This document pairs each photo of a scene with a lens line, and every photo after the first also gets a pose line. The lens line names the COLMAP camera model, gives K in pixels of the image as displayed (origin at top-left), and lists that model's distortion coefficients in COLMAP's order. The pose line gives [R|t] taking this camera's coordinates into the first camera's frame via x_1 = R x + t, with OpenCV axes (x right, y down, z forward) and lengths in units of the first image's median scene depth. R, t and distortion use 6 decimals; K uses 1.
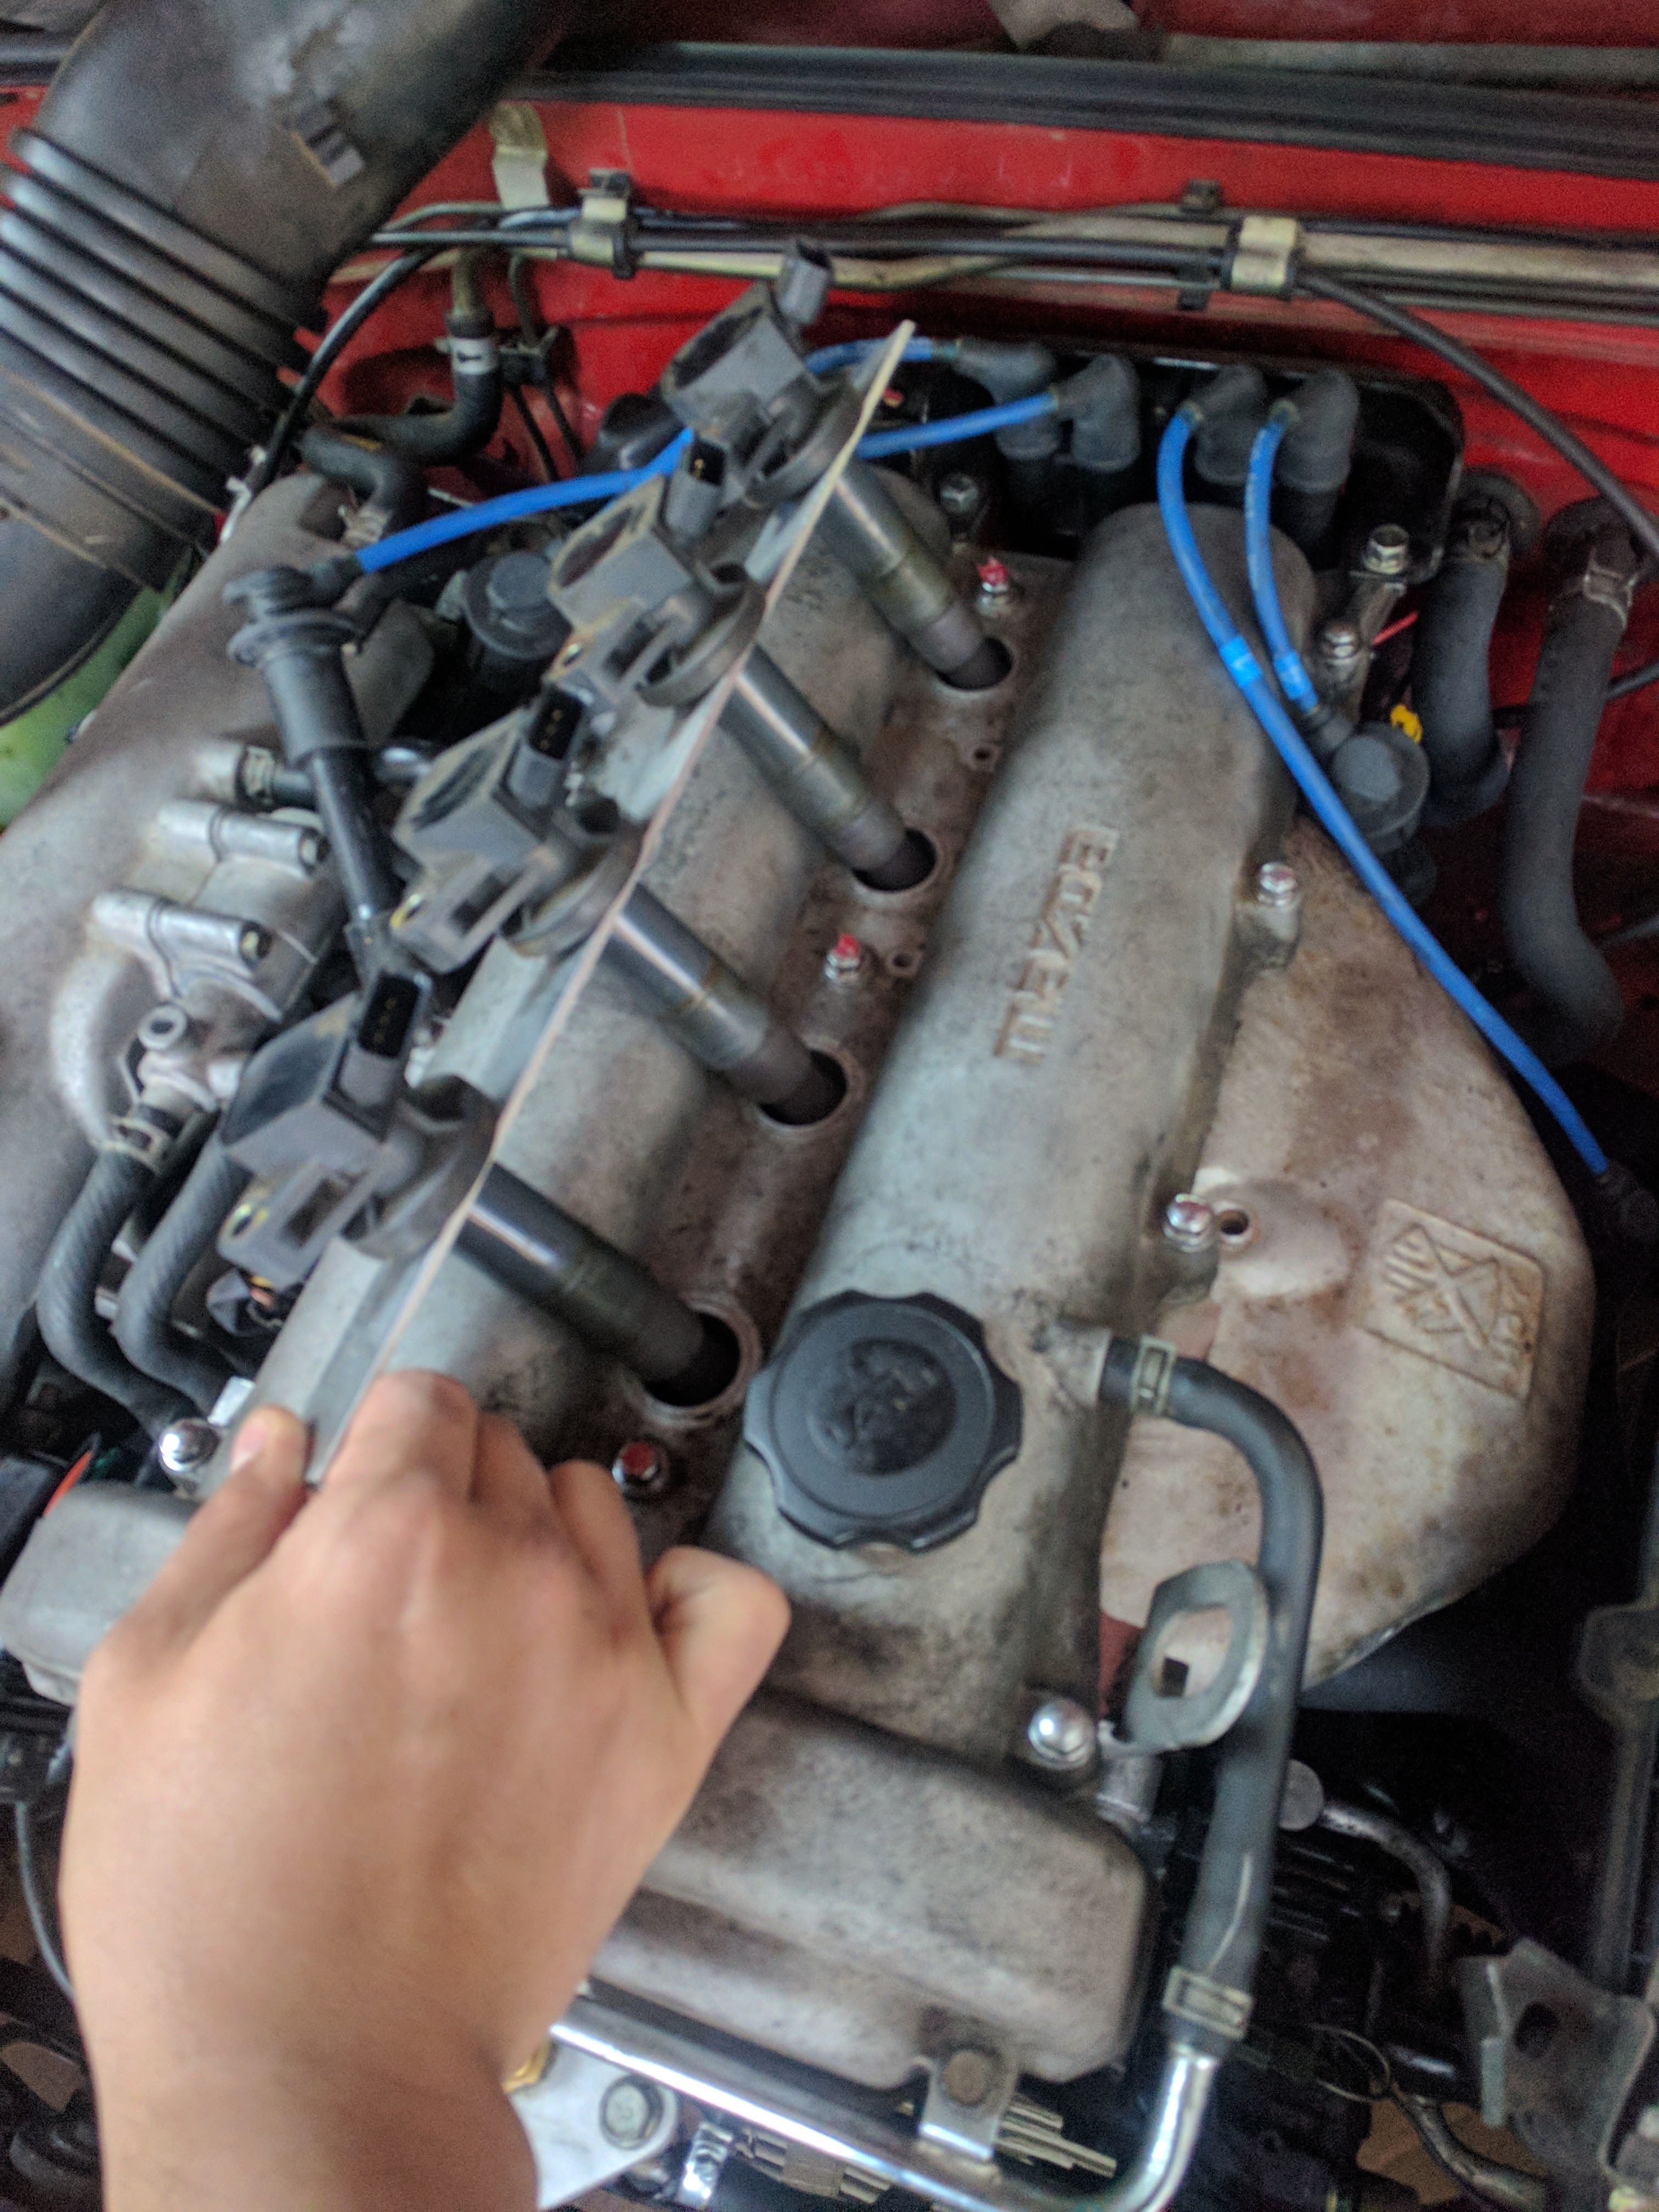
lens RADIAL K [[1843.3, 0, 829.5], [0, 1843.3, 1106.0], [0, 0, 1]] dist [-0.056921, 0.001039]
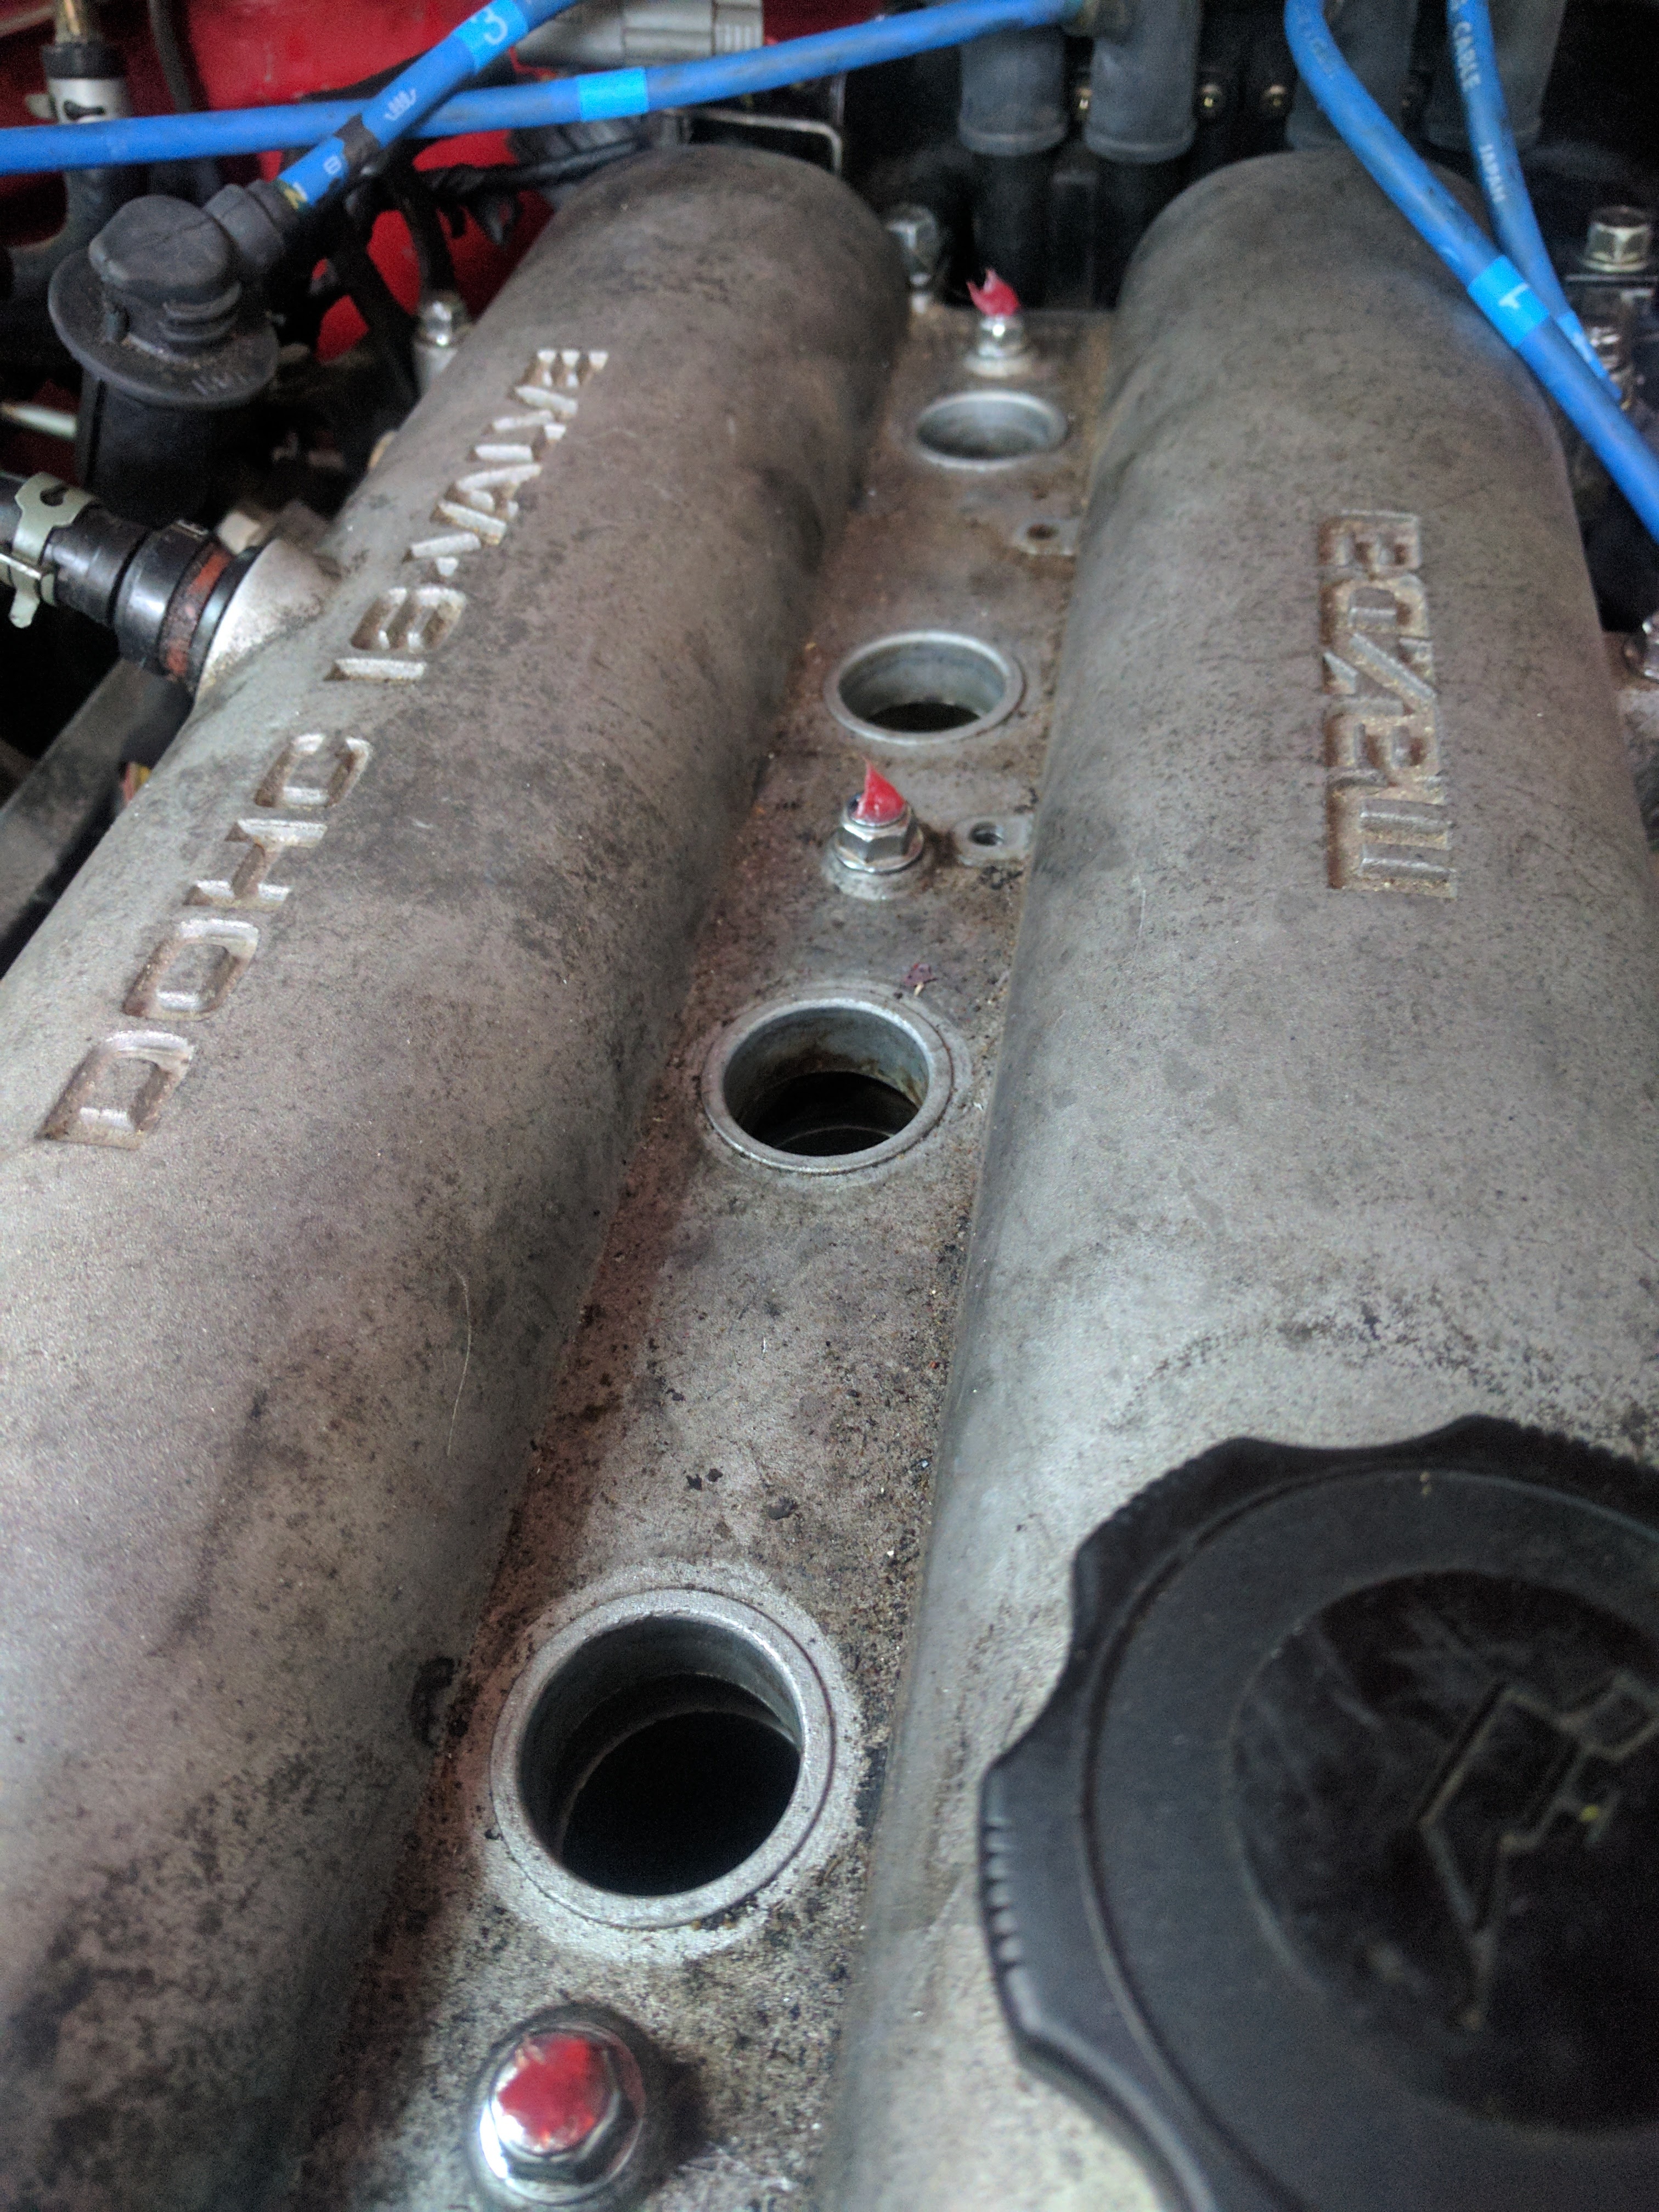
lens RADIAL K [[1843.3, 0, 829.5], [0, 1843.3, 1106.0], [0, 0, 1]] dist [-0.056921, 0.001039]
pose [[0.987520, -0.080910, 0.135121, -0.073285], [0.105005, 0.977677, -0.181993, 0.074389], [-0.117379, 0.193910, 0.973972, 0.558409]]
